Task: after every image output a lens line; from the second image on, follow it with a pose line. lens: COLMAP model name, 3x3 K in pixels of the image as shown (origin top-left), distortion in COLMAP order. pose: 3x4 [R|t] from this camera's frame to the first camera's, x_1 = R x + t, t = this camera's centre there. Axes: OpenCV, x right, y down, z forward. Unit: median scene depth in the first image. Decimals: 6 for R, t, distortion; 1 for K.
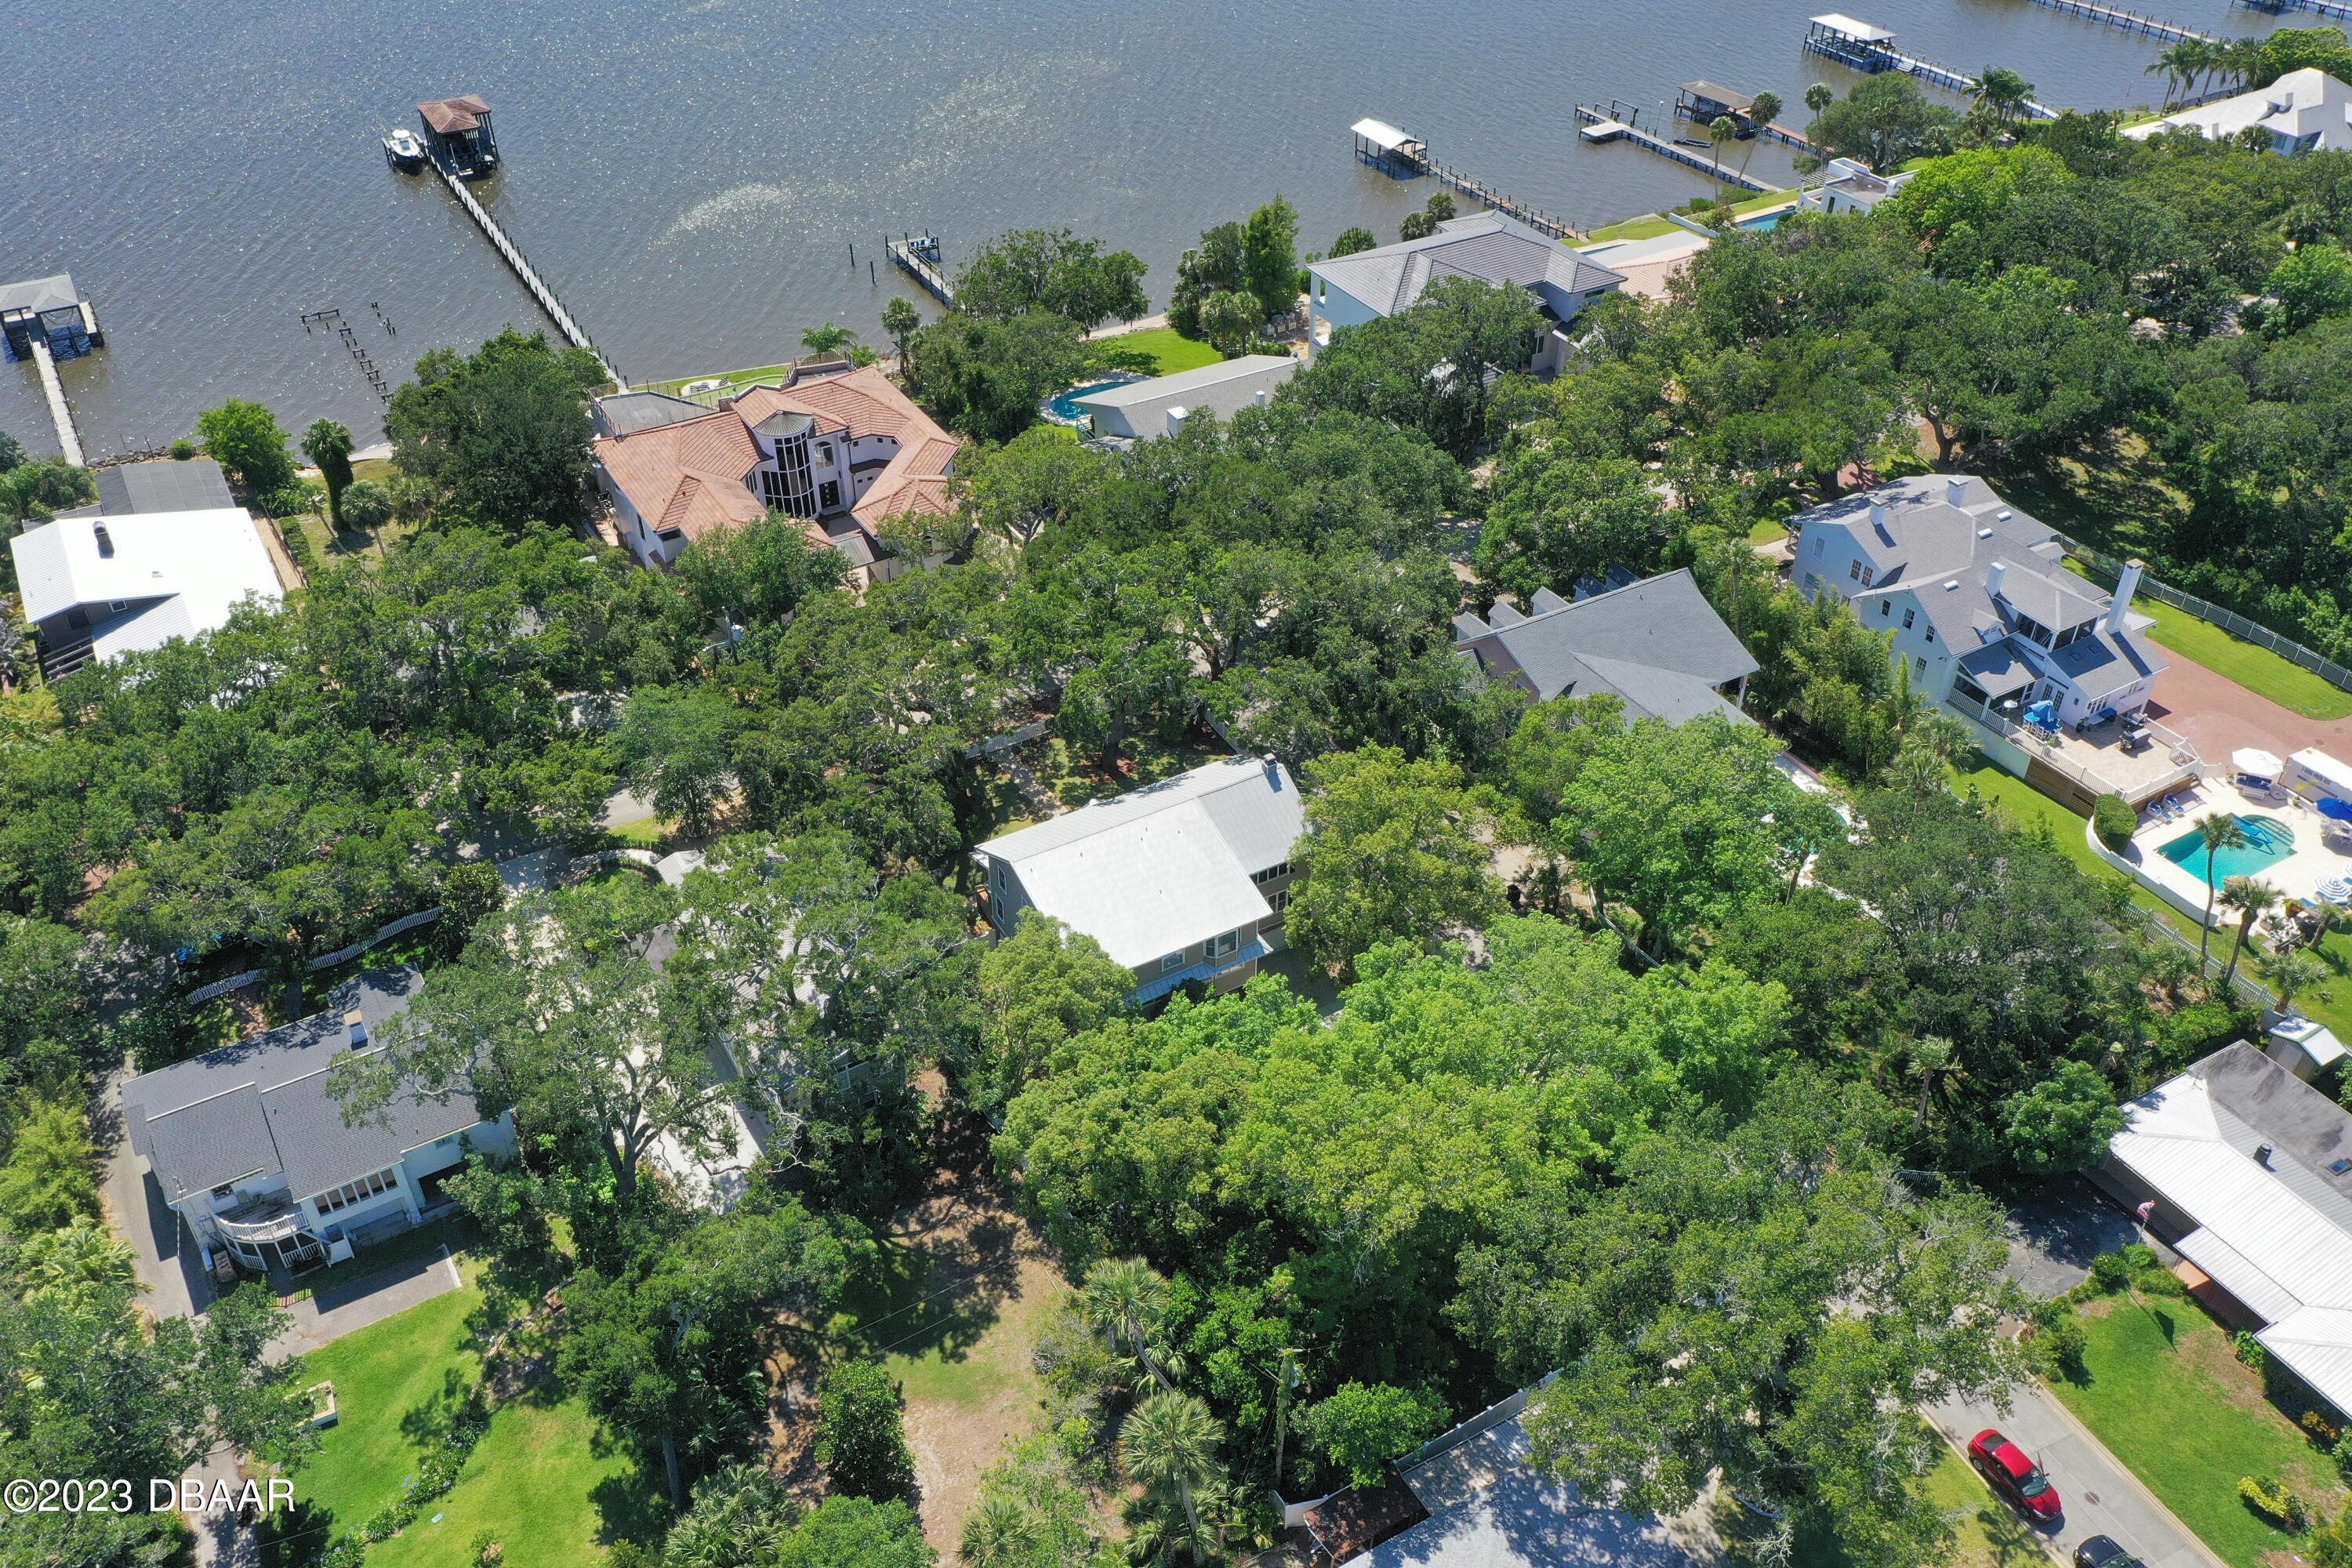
lens RADIAL K [[1899.3, 0, 1186.3], [0, 1899.3, 782.8], [0, 0, 1]] dist [0.007343, 0.000292]
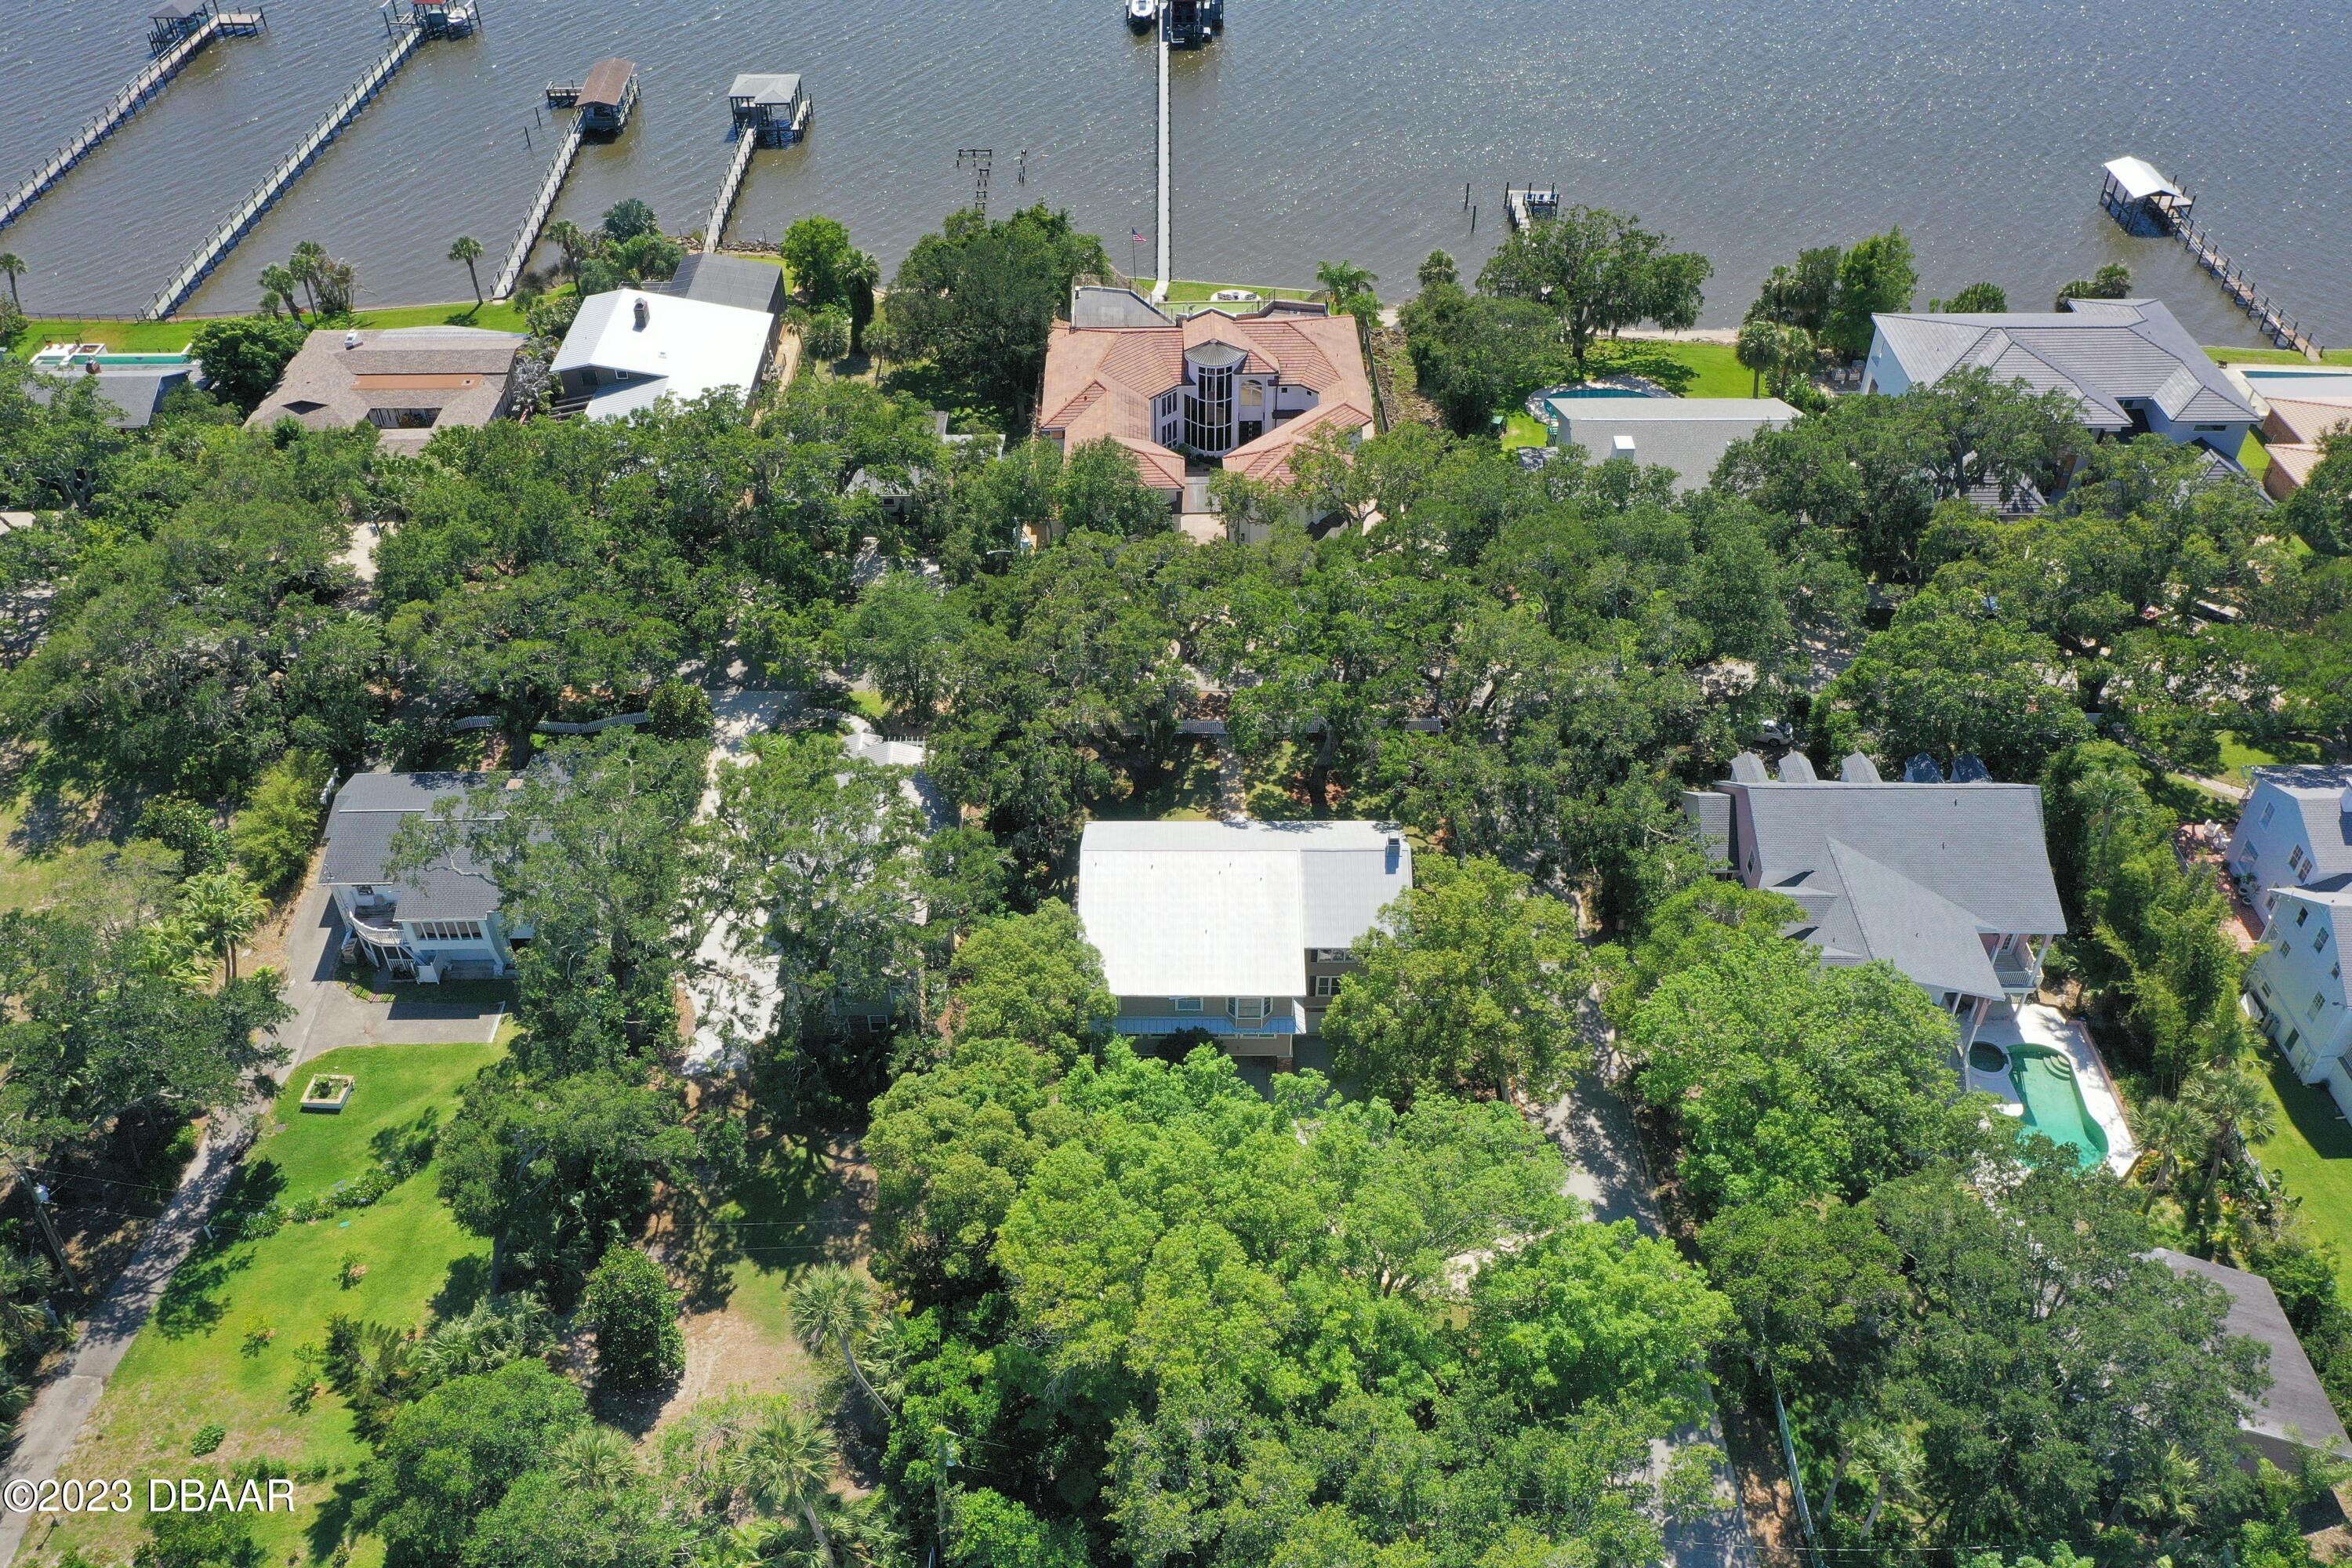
lens RADIAL K [[1899.3, 0, 1172.4], [0, 1899.3, 781.3], [0, 0, 1]] dist [0.007343, 0.000292]
pose [[0.862749, 0.322296, -0.389602, 0.244896], [-0.301698, 0.946459, 0.114863, -0.091028], [0.405762, 0.018444, 0.913793, 0.093633]]
